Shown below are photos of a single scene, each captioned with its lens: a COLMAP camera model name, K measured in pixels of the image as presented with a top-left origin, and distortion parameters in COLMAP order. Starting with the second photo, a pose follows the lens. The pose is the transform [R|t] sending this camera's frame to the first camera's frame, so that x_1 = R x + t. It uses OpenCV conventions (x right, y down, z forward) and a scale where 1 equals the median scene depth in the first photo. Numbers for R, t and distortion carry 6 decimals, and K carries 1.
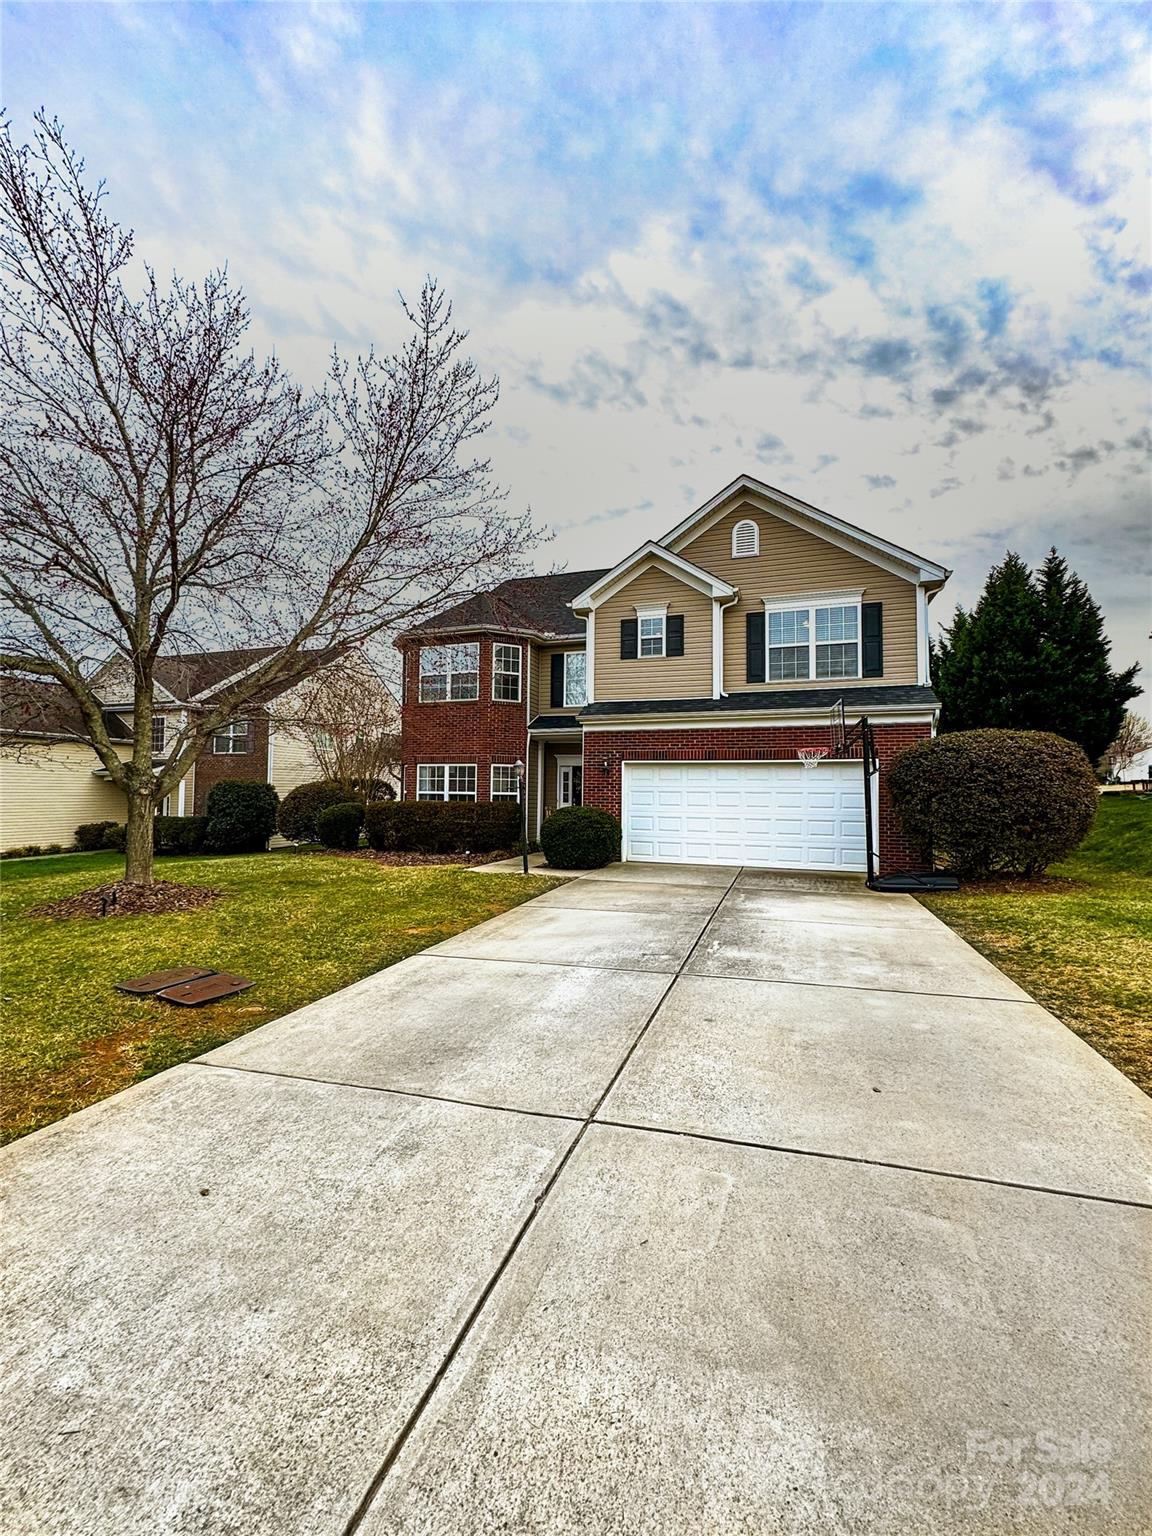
lens RADIAL K [[607.7, 0, 576.0], [0, 607.7, 768.0], [0, 0, 1]] dist [-0.009442, 0.000017]
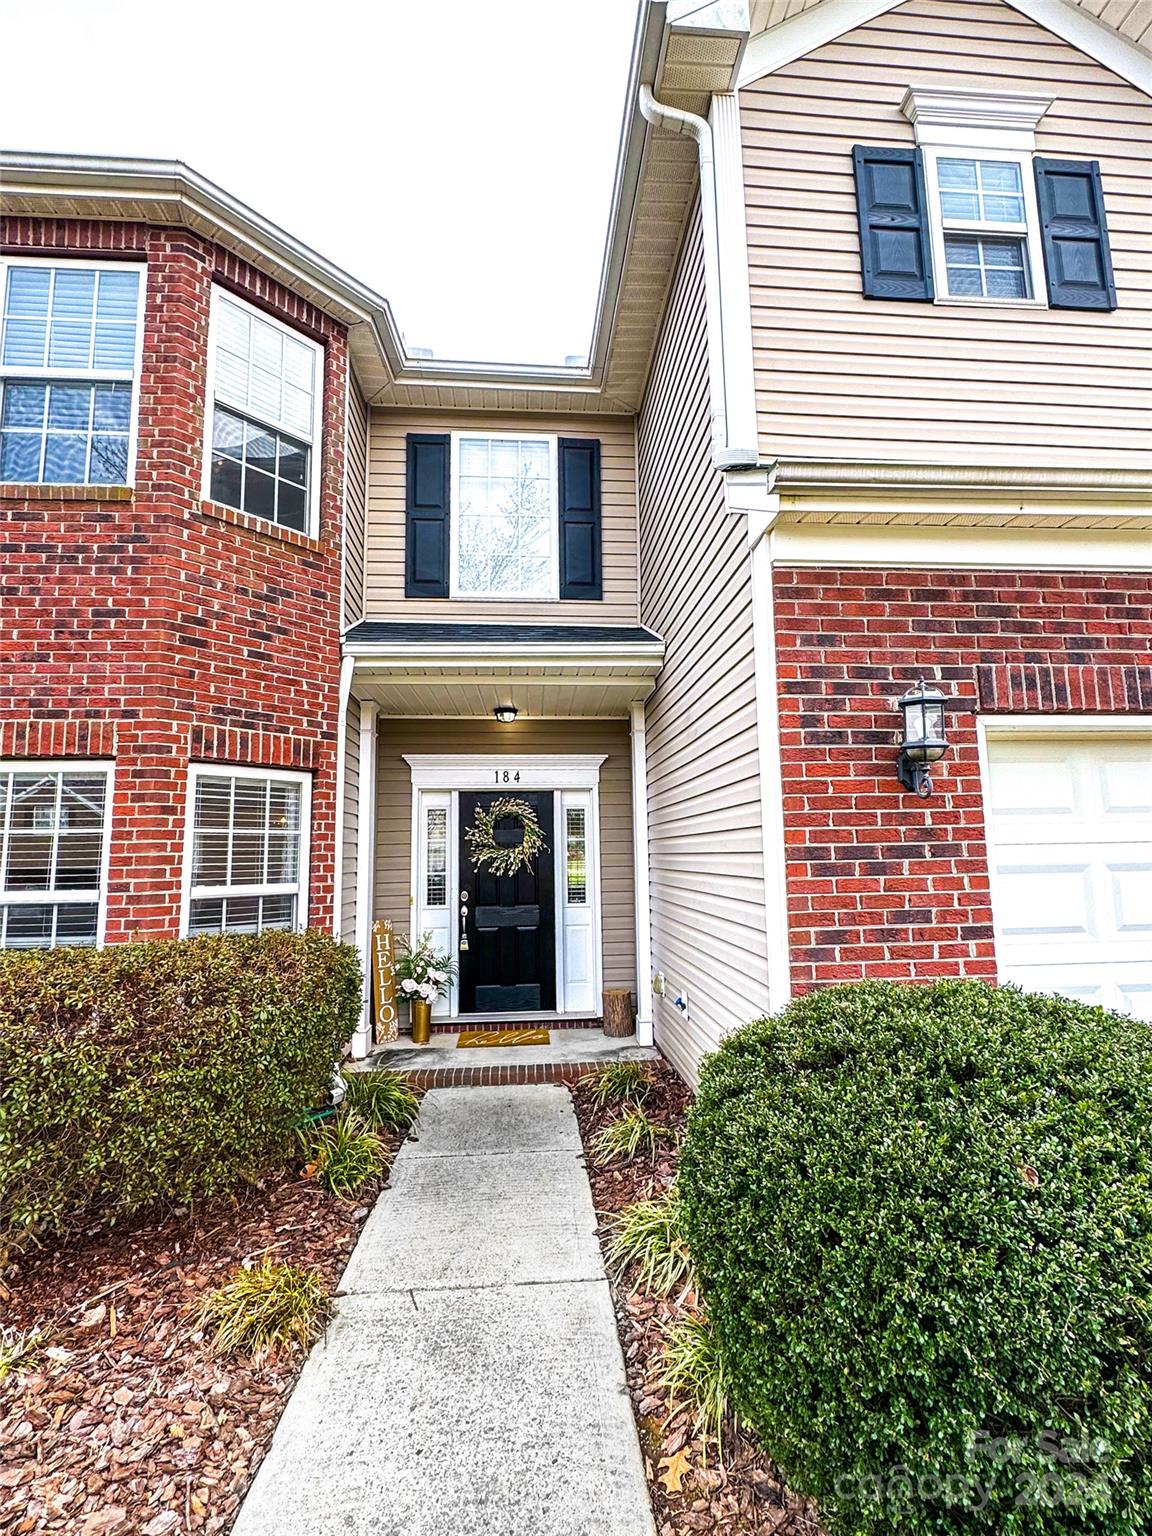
lens RADIAL K [[711.4, 0, 581.7], [0, 711.4, 764.5], [0, 0, 1]] dist [-0.001363, -0.000109]
pose [[0.913289, 0.022338, 0.406699, -0.112974], [0.011929, 0.996600, -0.081527, 0.017399], [-0.407137, 0.079309, 0.909917, 0.694787]]
